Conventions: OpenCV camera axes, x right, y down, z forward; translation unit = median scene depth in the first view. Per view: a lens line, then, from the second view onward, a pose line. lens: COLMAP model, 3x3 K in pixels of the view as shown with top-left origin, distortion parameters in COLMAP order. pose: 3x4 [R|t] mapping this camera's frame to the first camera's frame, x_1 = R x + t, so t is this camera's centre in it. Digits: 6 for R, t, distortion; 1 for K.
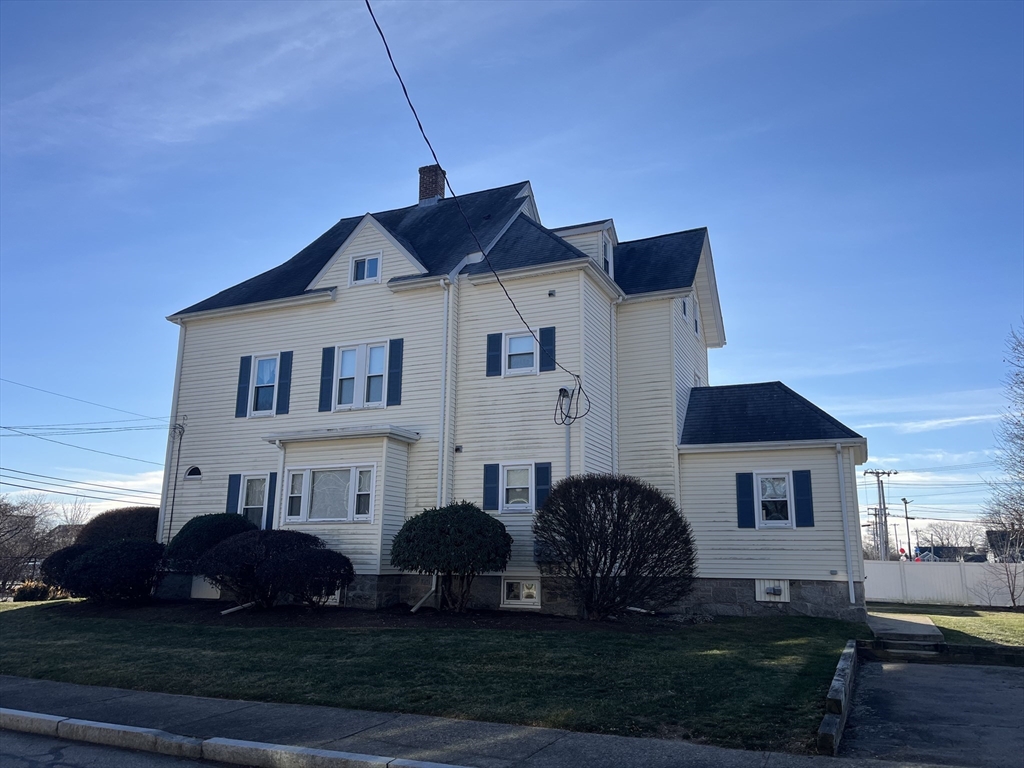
lens RADIAL K [[775.4, 0, 502.5], [0, 775.4, 387.2], [0, 0, 1]] dist [0.073565, -0.087718]
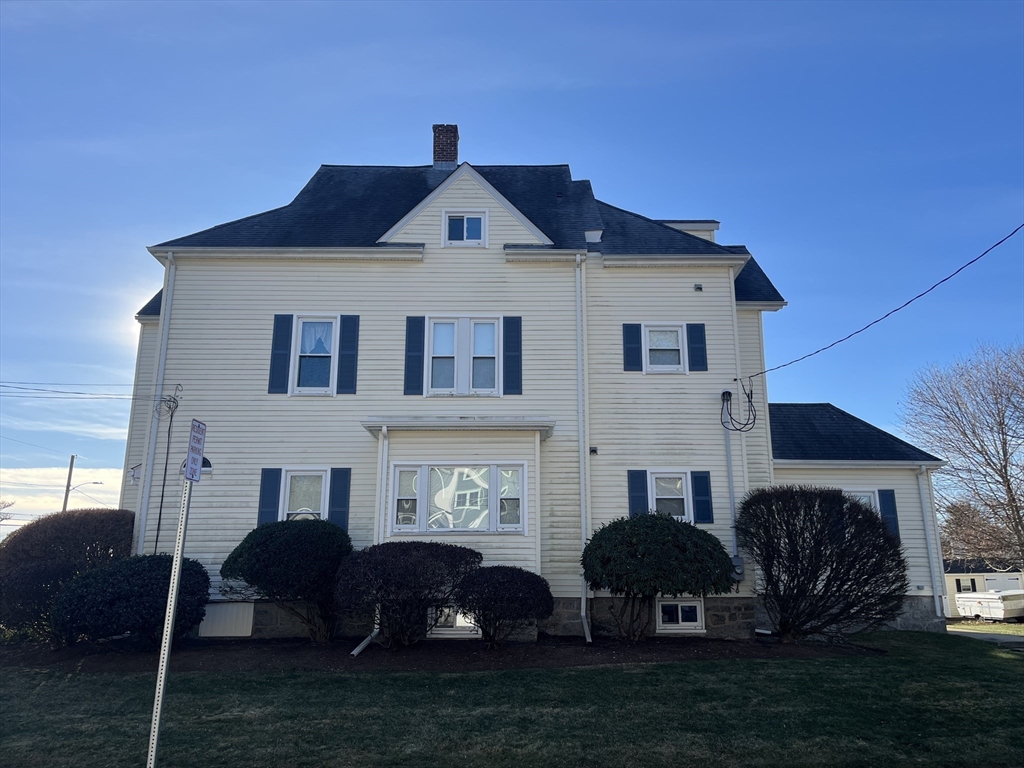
lens RADIAL K [[775.4, 0, 502.5], [0, 775.4, 387.2], [0, 0, 1]] dist [0.073565, -0.087718]
pose [[0.908436, 0.088965, 0.408448, -0.484957], [-0.079887, 0.996030, -0.039271, 0.048589], [-0.410320, 0.003046, 0.911937, 0.237670]]
